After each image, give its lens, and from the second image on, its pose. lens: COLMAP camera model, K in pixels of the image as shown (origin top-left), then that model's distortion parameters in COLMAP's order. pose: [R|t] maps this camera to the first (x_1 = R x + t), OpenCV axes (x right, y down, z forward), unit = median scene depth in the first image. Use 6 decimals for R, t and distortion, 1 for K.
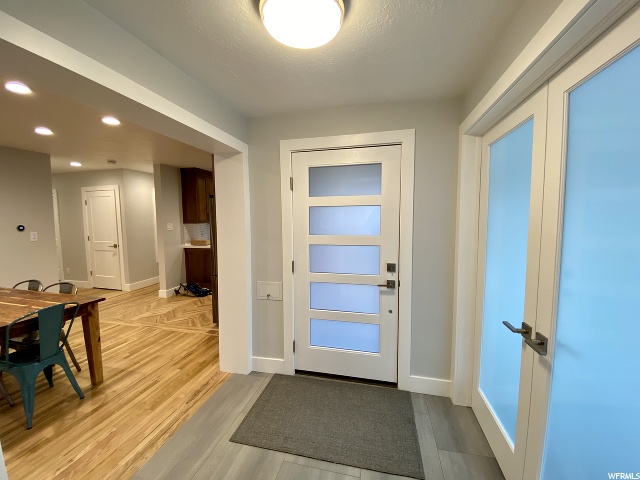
lens RADIAL K [[262.1, 0, 320.0], [0, 262.1, 240.0], [0, 0, 1]] dist [0.000391, -0.000319]
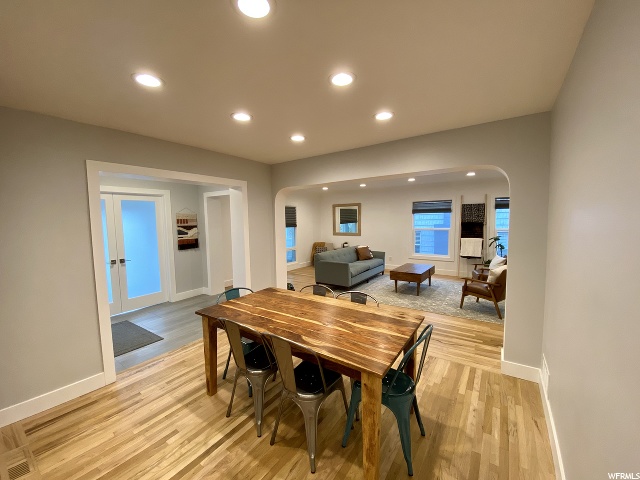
lens RADIAL K [[262.1, 0, 320.0], [0, 262.1, 240.0], [0, 0, 1]] dist [0.000391, -0.000319]
pose [[-0.931226, -0.006425, 0.364386, -1.411622], [0.052869, 0.986886, 0.152515, -0.143098], [-0.360588, 0.161291, -0.918674, 1.483866]]
